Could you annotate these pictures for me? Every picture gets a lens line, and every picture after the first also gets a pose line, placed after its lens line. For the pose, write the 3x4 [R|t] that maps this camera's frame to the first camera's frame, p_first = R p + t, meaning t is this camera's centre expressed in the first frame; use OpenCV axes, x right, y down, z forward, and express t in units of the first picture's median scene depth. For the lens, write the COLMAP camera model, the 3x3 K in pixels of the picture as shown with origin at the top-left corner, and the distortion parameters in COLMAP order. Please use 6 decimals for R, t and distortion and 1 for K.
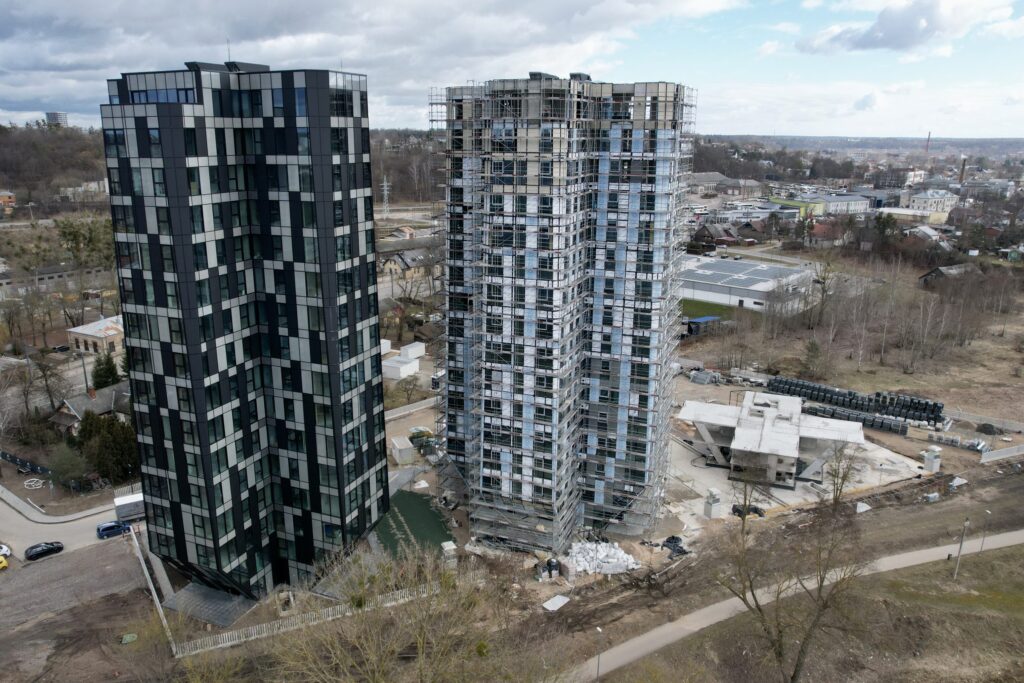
lens RADIAL K [[755.3, 0, 490.8], [0, 755.3, 353.6], [0, 0, 1]] dist [-0.044324, -0.002549]
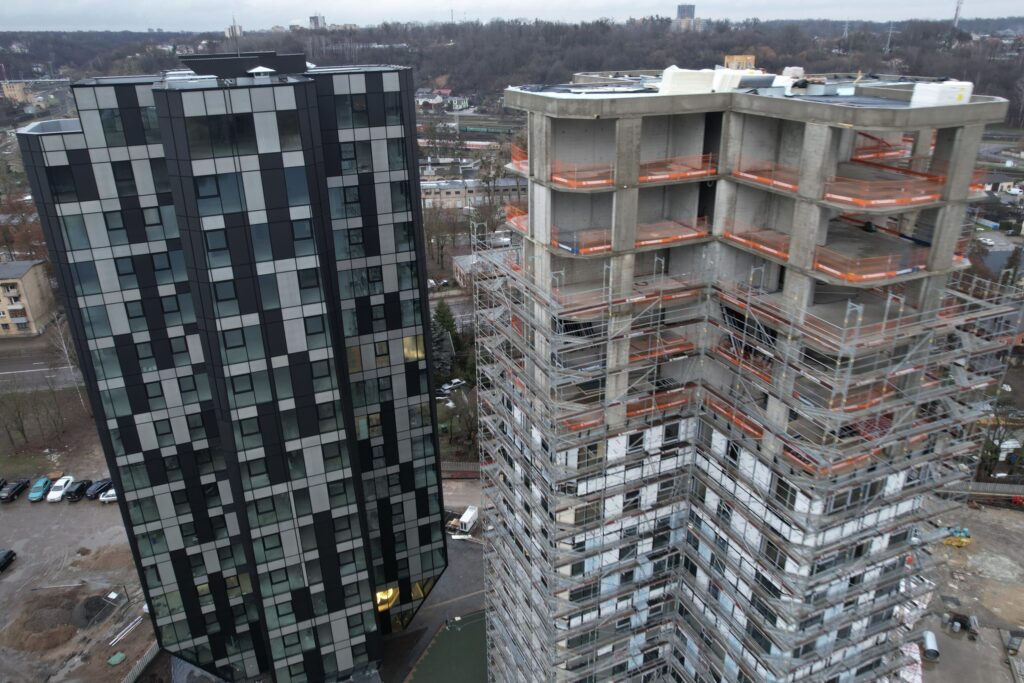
lens RADIAL K [[712.3, 0, 514.0], [0, 712.3, 332.6], [0, 0, 1]] dist [-0.036894, 0.000659]
pose [[0.721359, 0.261603, -0.641253, 0.357327], [-0.175761, 0.964752, 0.195860, -0.292537], [0.669888, -0.028578, 0.741912, 0.628705]]
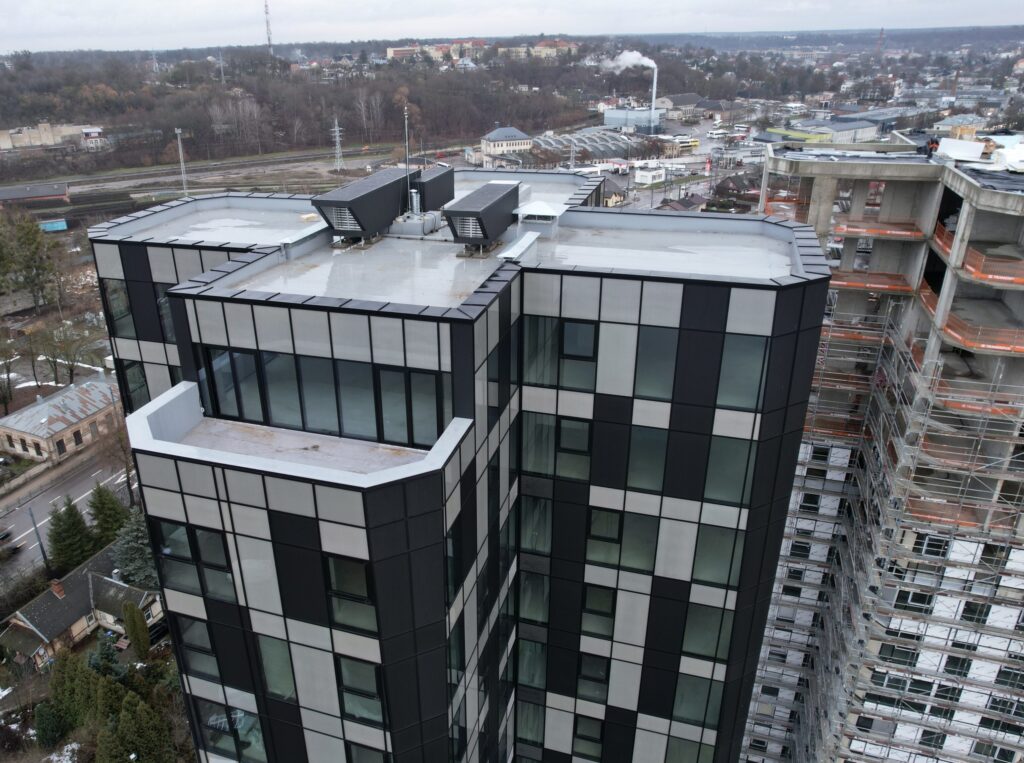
lens RADIAL K [[765.5, 0, 452.2], [0, 765.5, 382.9], [0, 0, 1]] dist [-0.087698, 0.077324]
pose [[0.997725, -0.050172, 0.045033, -0.336795], [0.043118, 0.988365, 0.145860, -0.327113], [-0.051827, -0.143587, 0.988280, 0.572324]]
